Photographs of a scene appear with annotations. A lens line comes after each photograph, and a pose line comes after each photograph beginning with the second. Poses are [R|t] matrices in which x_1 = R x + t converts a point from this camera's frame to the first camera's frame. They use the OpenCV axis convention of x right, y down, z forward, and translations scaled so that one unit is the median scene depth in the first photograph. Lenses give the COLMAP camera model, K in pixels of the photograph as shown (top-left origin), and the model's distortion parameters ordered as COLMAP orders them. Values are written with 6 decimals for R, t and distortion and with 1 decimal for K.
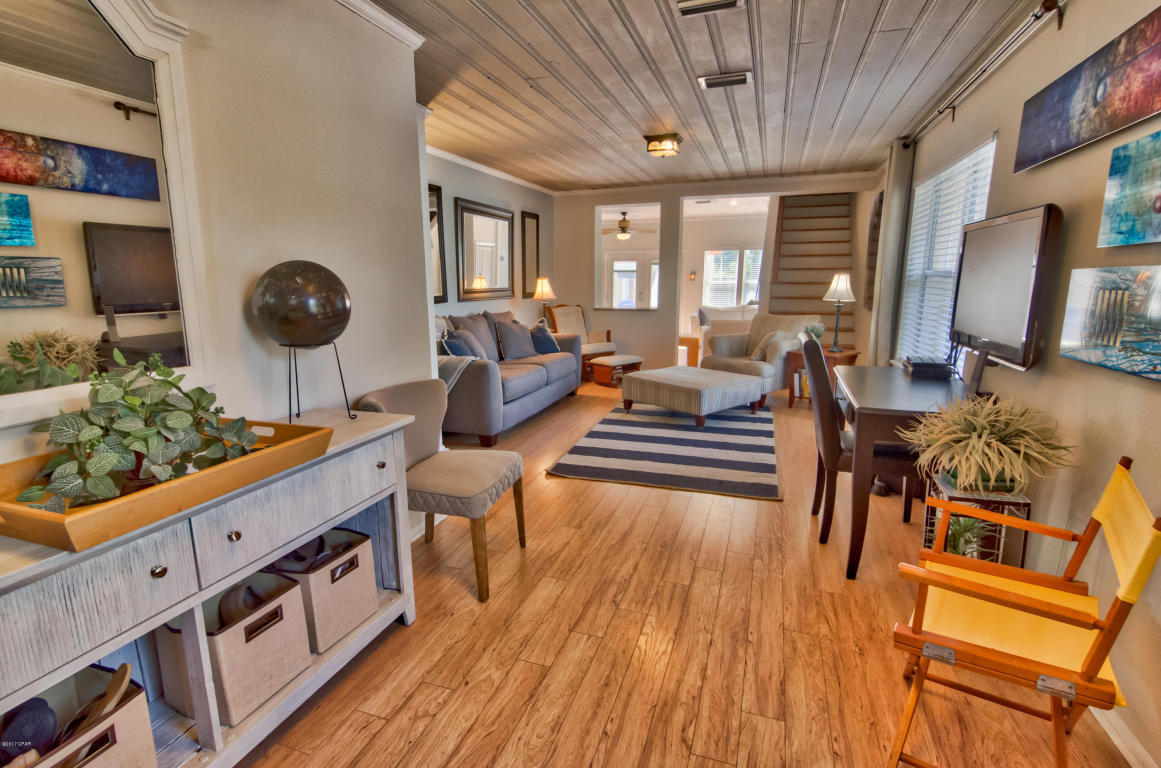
lens RADIAL K [[550.4, 0, 577.3], [0, 550.4, 388.6], [0, 0, 1]] dist [-0.011810, -0.001702]
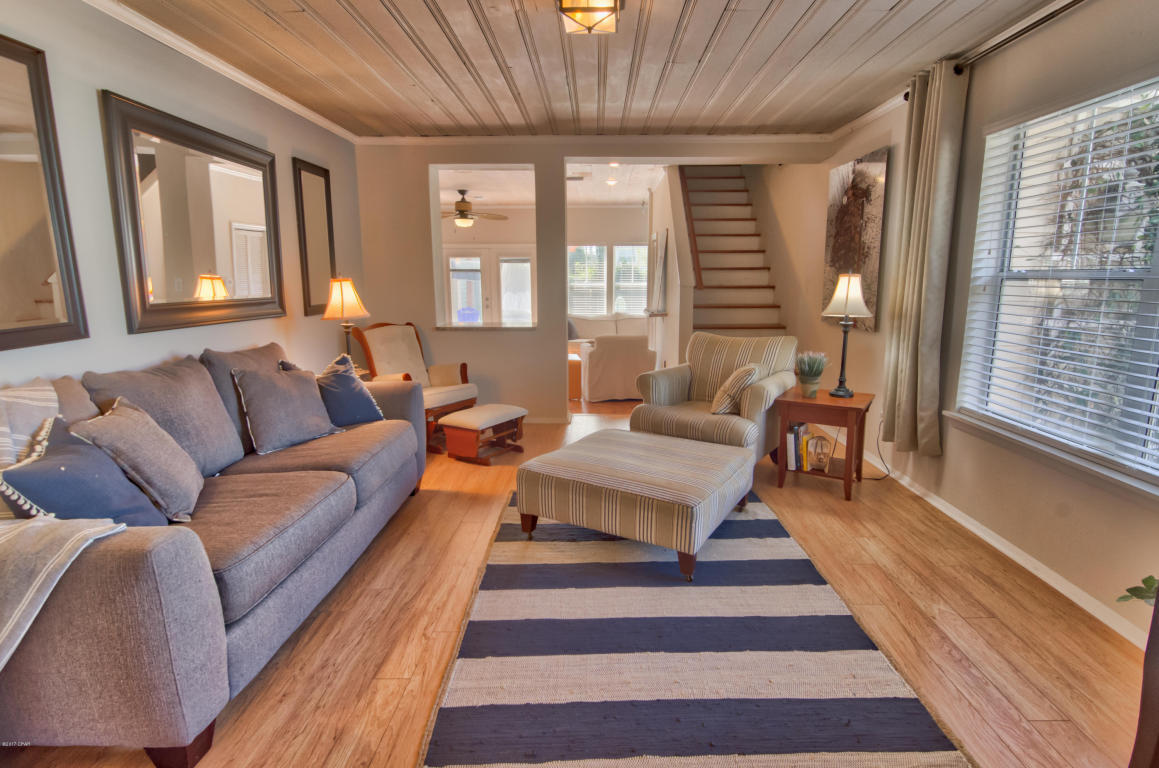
lens RADIAL K [[549.4, 0, 591.3], [0, 549.4, 383.6], [0, 0, 1]] dist [-0.011810, -0.001702]
pose [[0.943263, -0.058118, 0.326921, -0.011949], [0.061607, 0.998100, -0.000319, -0.080840], [-0.326282, 0.020441, 0.945052, 0.400061]]
